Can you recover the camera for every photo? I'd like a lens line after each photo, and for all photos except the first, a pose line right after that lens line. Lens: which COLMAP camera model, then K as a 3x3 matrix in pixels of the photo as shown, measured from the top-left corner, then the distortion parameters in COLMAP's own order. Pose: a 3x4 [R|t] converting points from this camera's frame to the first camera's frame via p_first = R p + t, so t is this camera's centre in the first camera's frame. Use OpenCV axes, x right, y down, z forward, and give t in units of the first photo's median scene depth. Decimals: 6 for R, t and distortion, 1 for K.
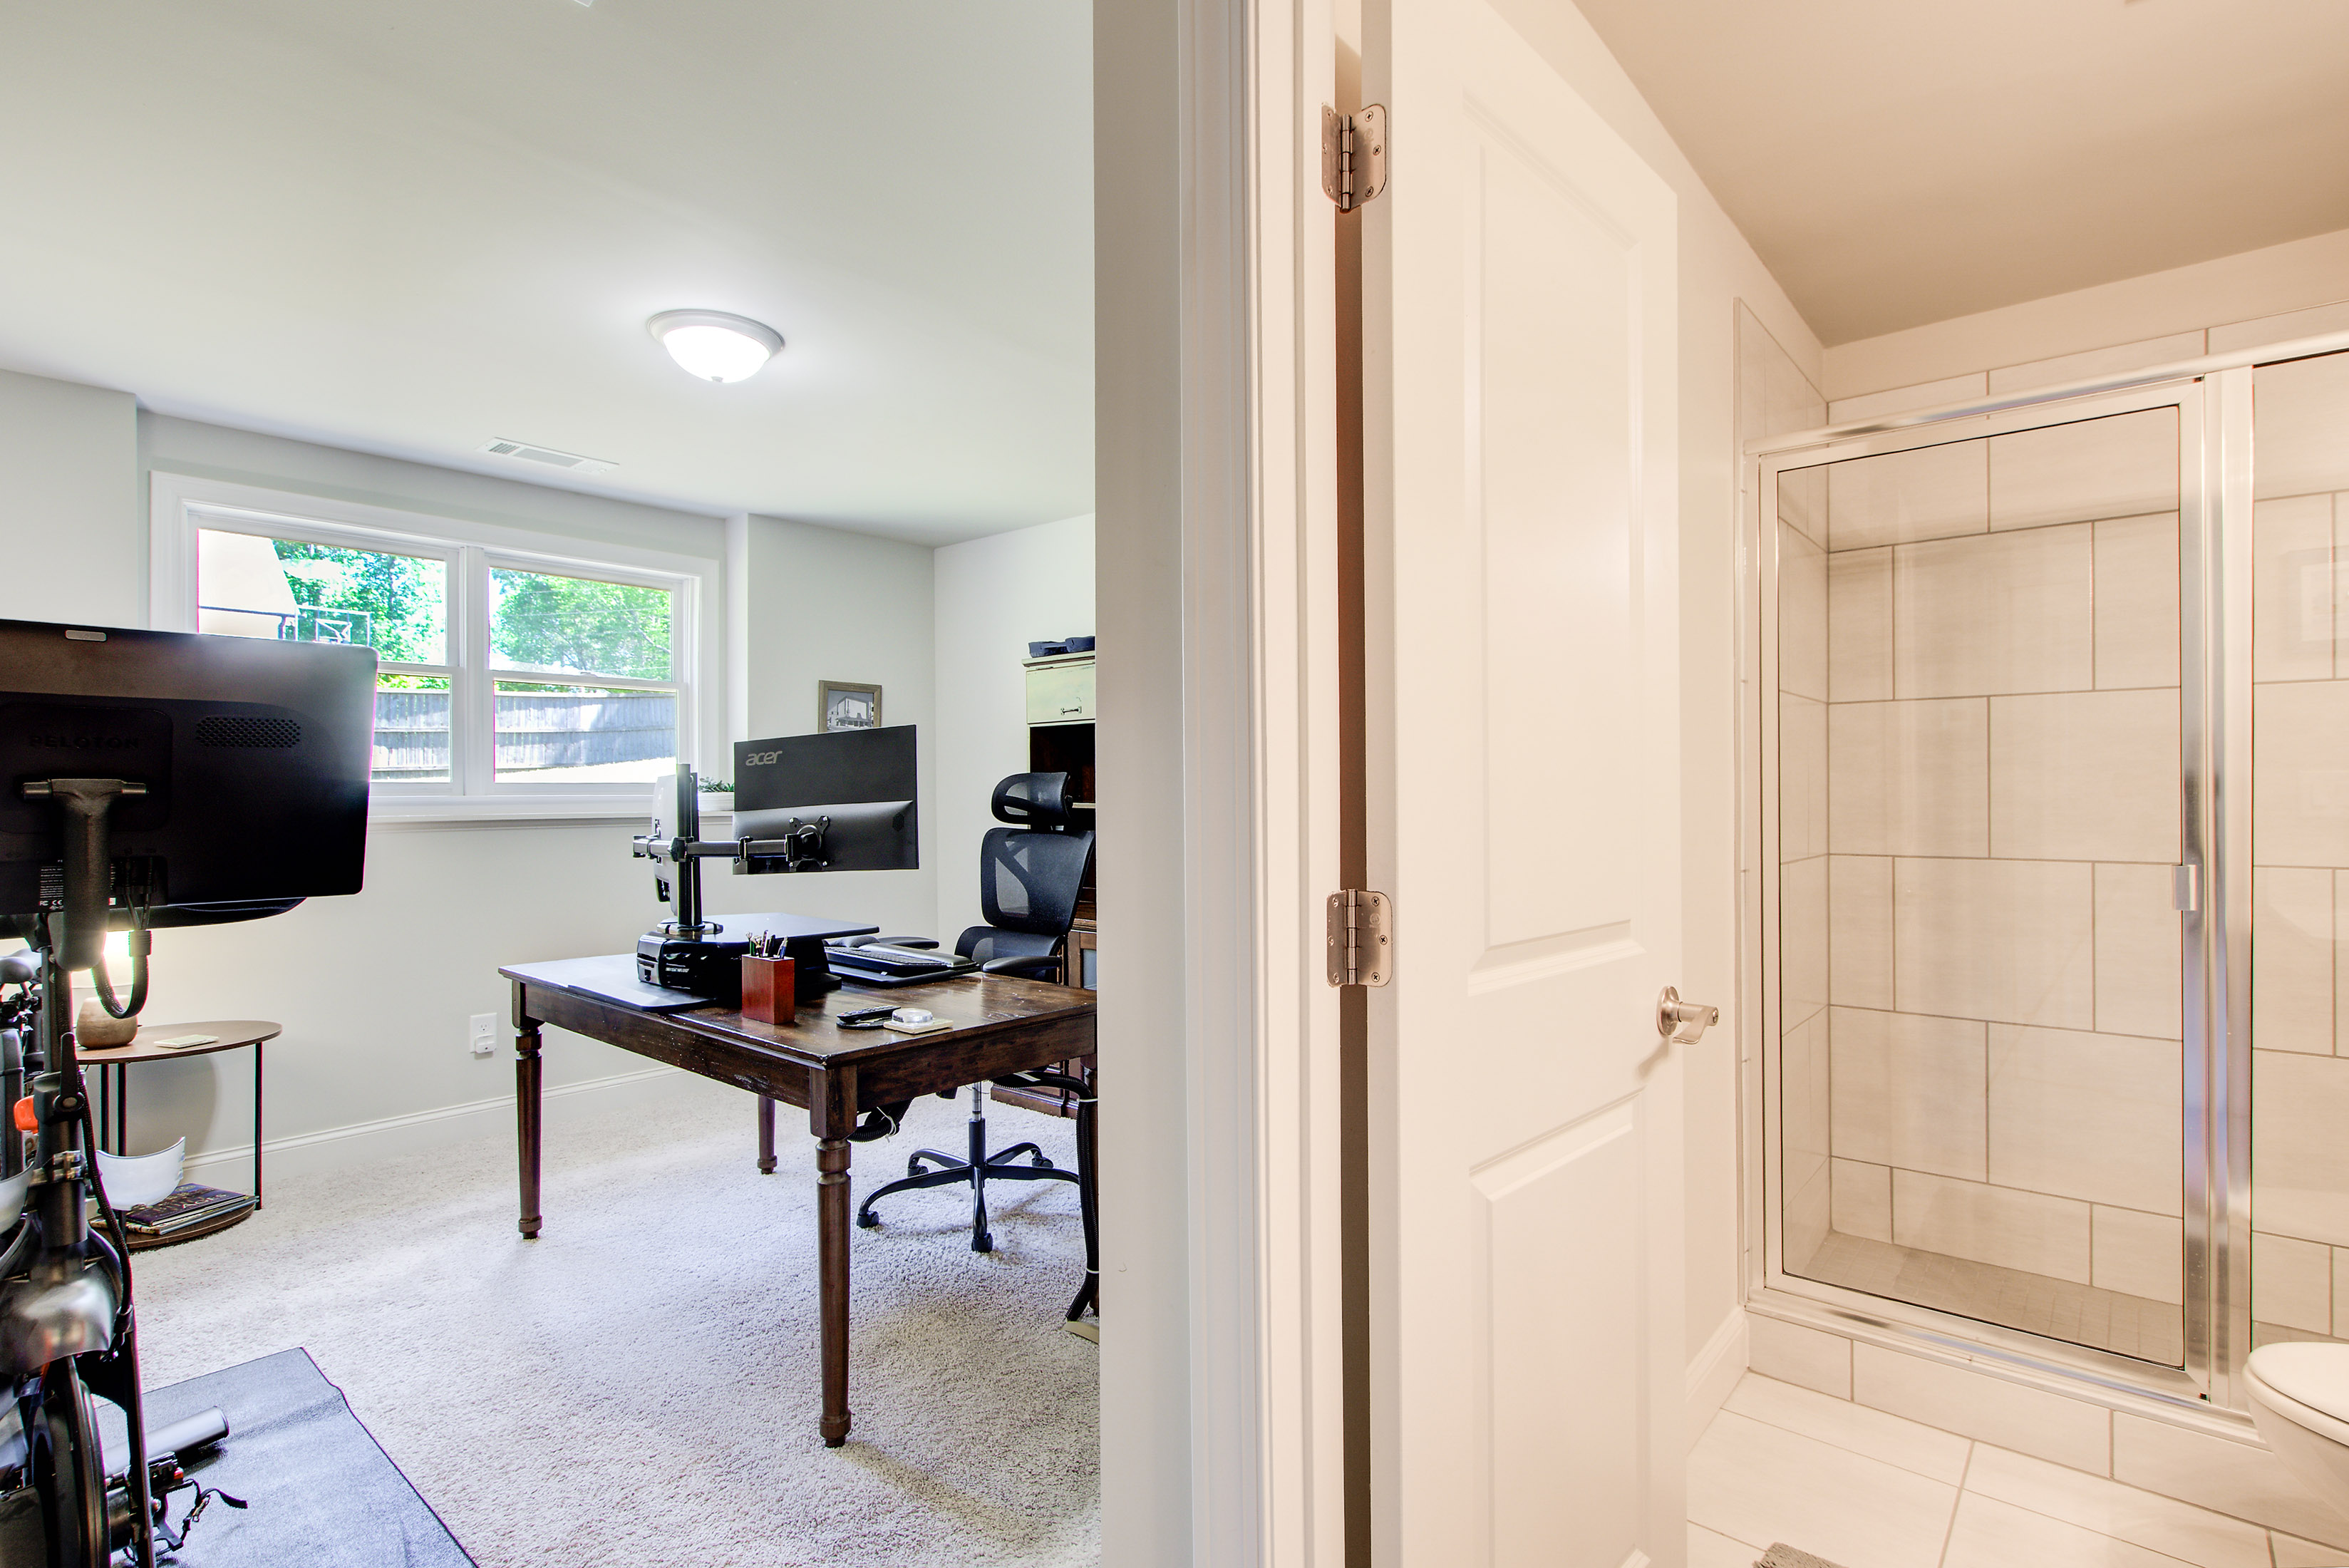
lens RADIAL K [[1119.5, 0, 1181.5], [0, 1119.5, 792.3], [0, 0, 1]] dist [0.001205, -0.000691]
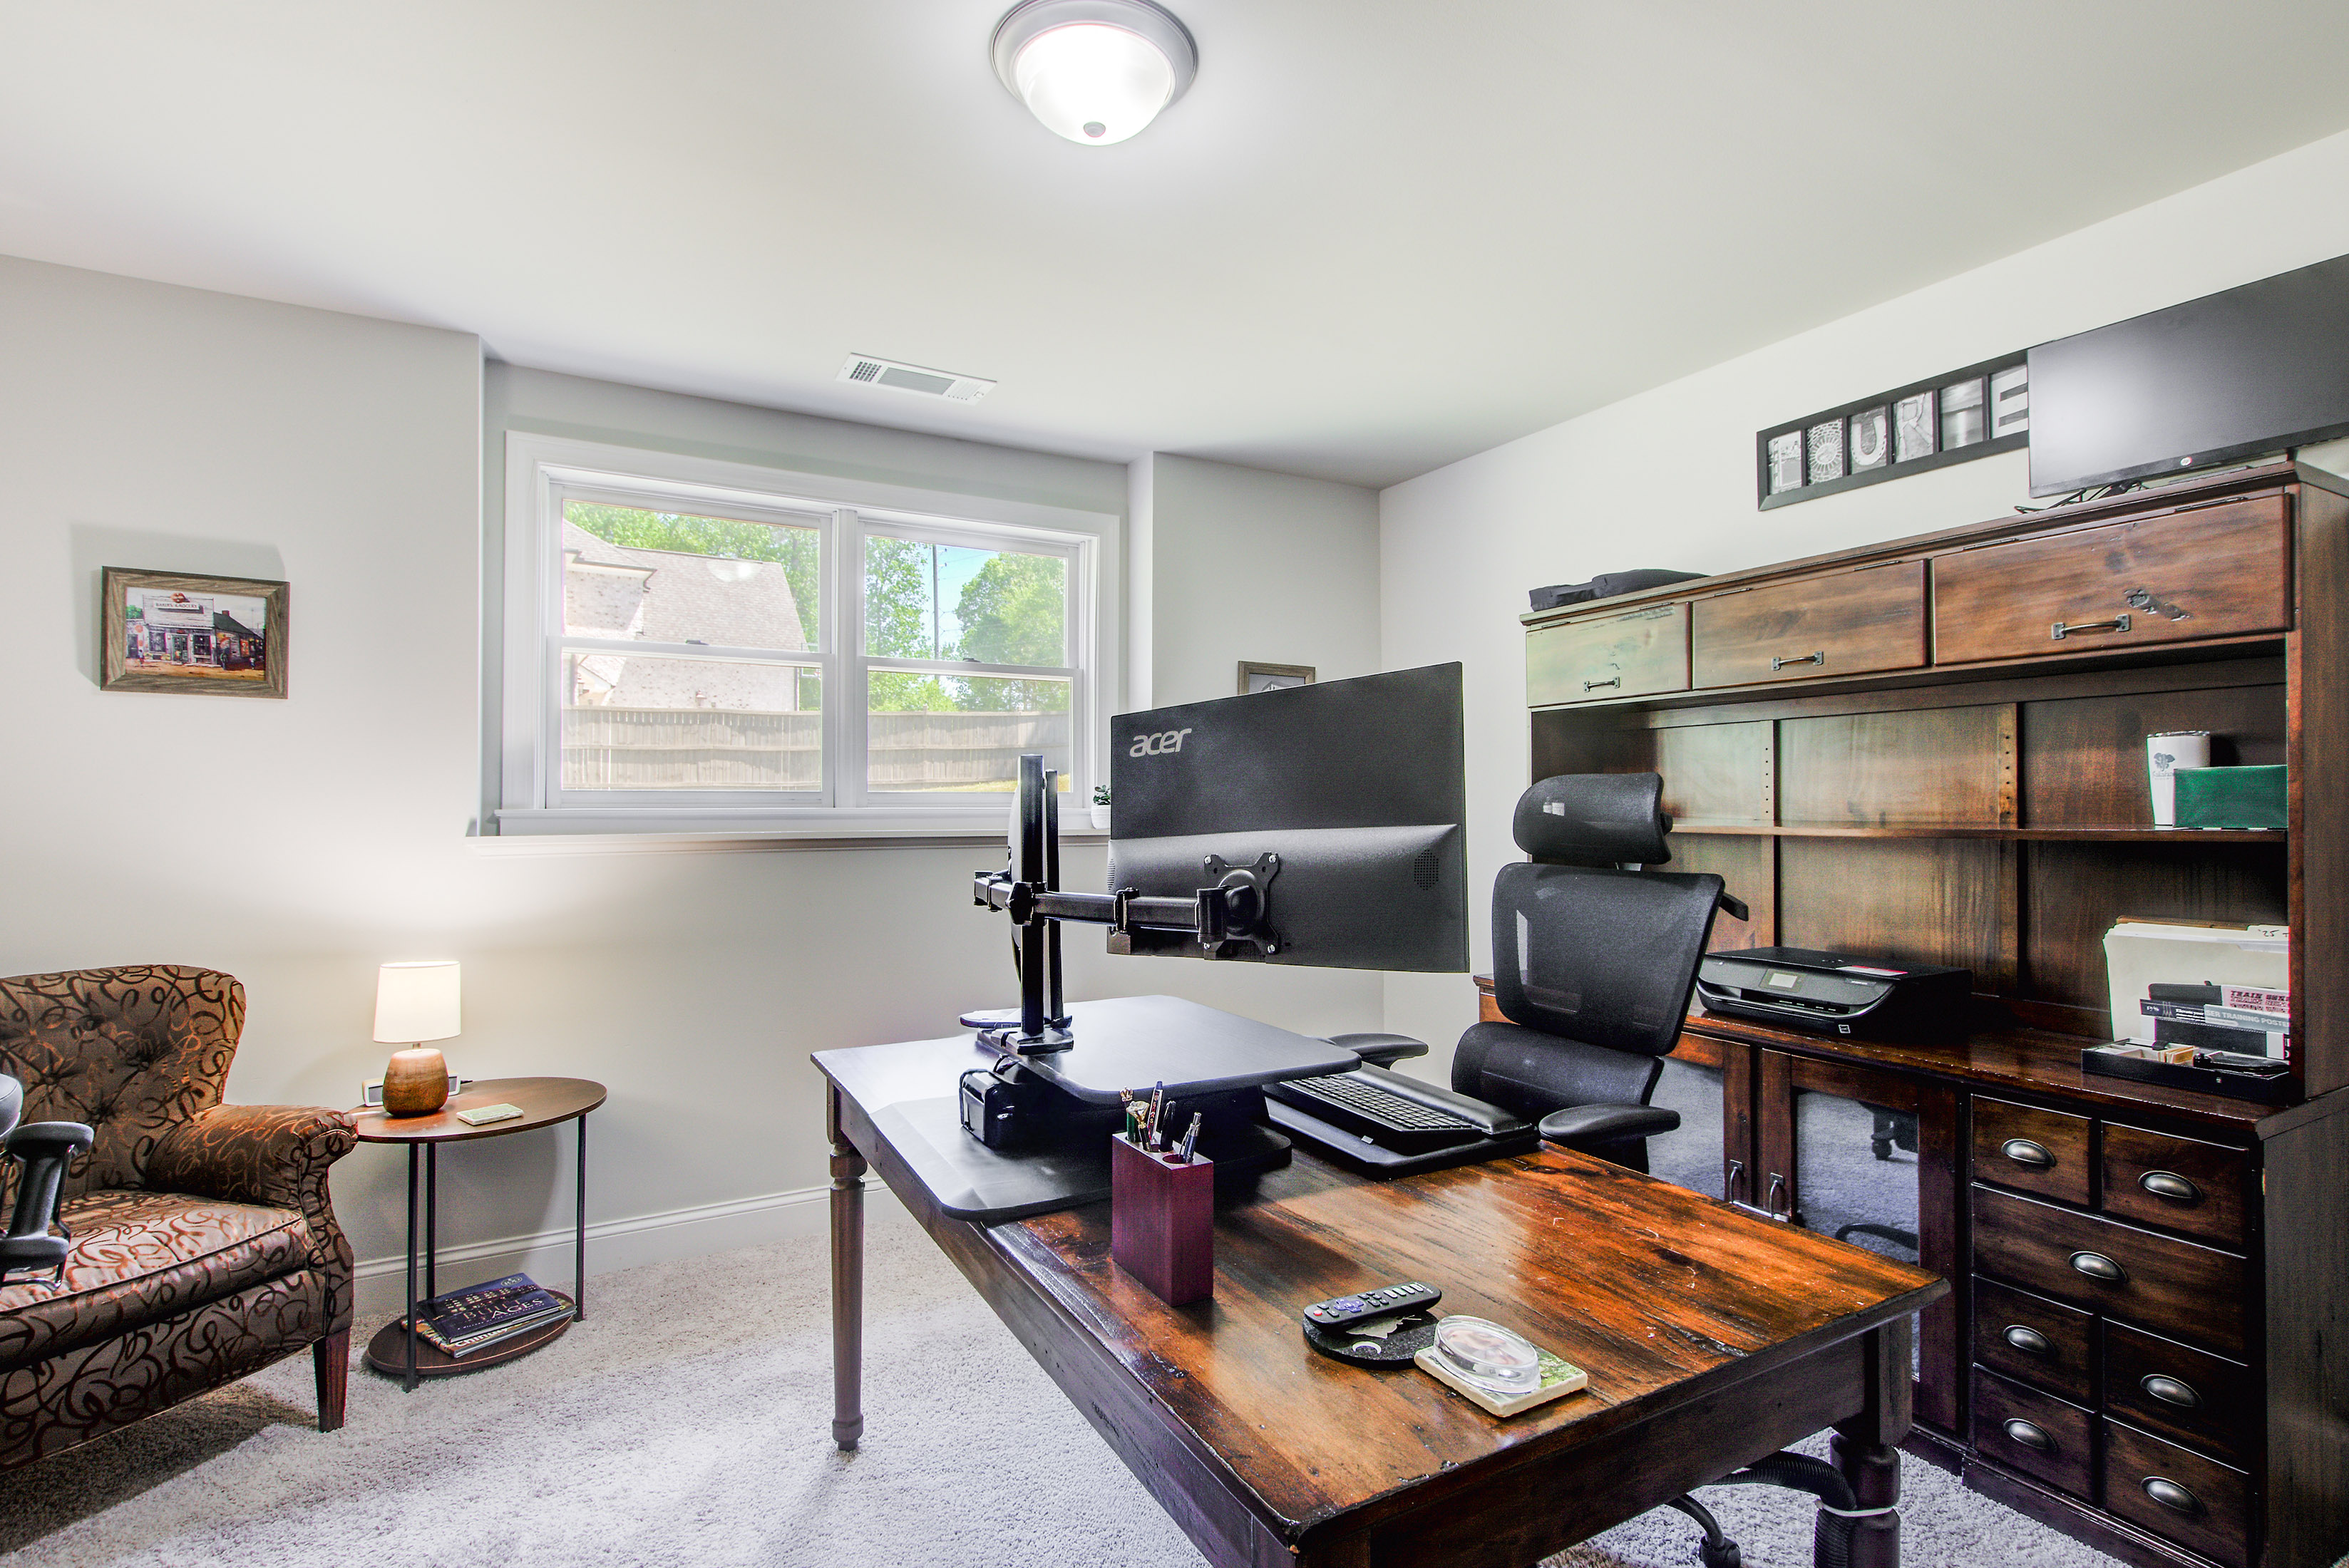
lens RADIAL K [[1119.3, 0, 1181.5], [0, 1119.3, 792.3], [0, 0, 1]] dist [0.001205, -0.000691]
pose [[0.937923, -0.000991, -0.346842, -0.151027], [-0.003036, 0.999934, -0.011067, -0.000138], [0.346830, 0.011433, 0.937858, 0.428028]]
